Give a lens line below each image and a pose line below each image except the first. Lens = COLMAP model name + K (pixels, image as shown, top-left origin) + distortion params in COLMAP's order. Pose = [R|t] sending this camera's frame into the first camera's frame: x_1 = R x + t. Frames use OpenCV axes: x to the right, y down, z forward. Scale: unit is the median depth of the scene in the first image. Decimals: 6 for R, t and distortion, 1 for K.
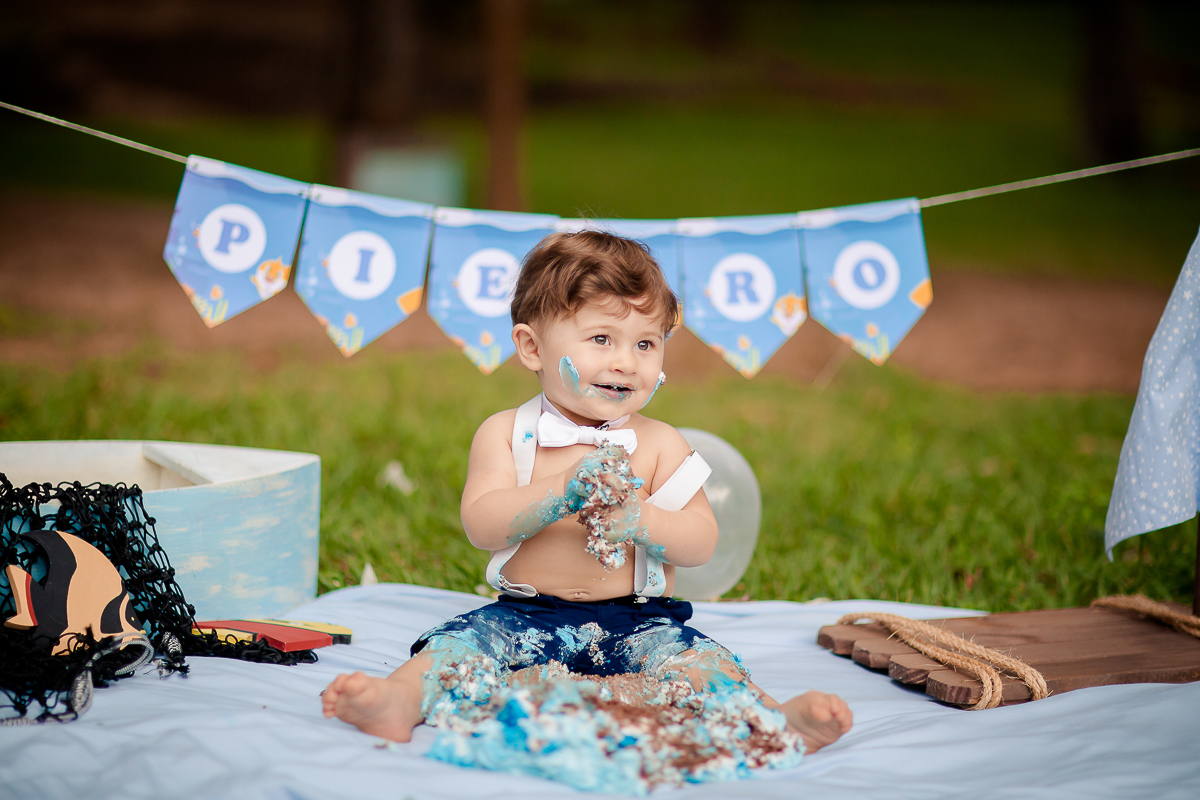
lens RADIAL K [[4039.7, 0, 586.0], [0, 4039.7, 372.8], [0, 0, 1]] dist [0.031014, 0.000000]
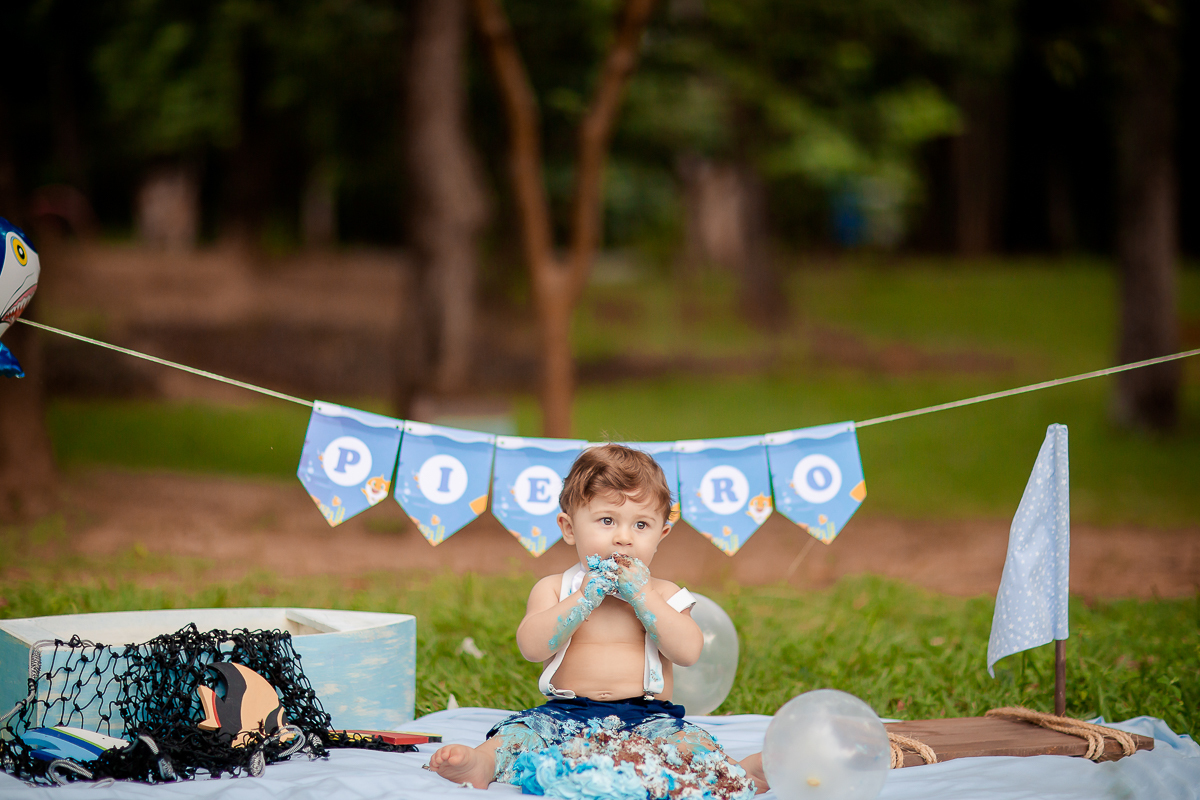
lens RADIAL K [[5725.1, 0, 604.8], [0, 5725.1, 467.5], [0, 0, 1]] dist [1.243079, 0.000000]
pose [[0.999550, -0.023316, -0.018863, 0.037253], [0.022128, 0.997898, -0.060901, 0.092747], [0.020244, 0.060456, 0.997966, -0.971573]]
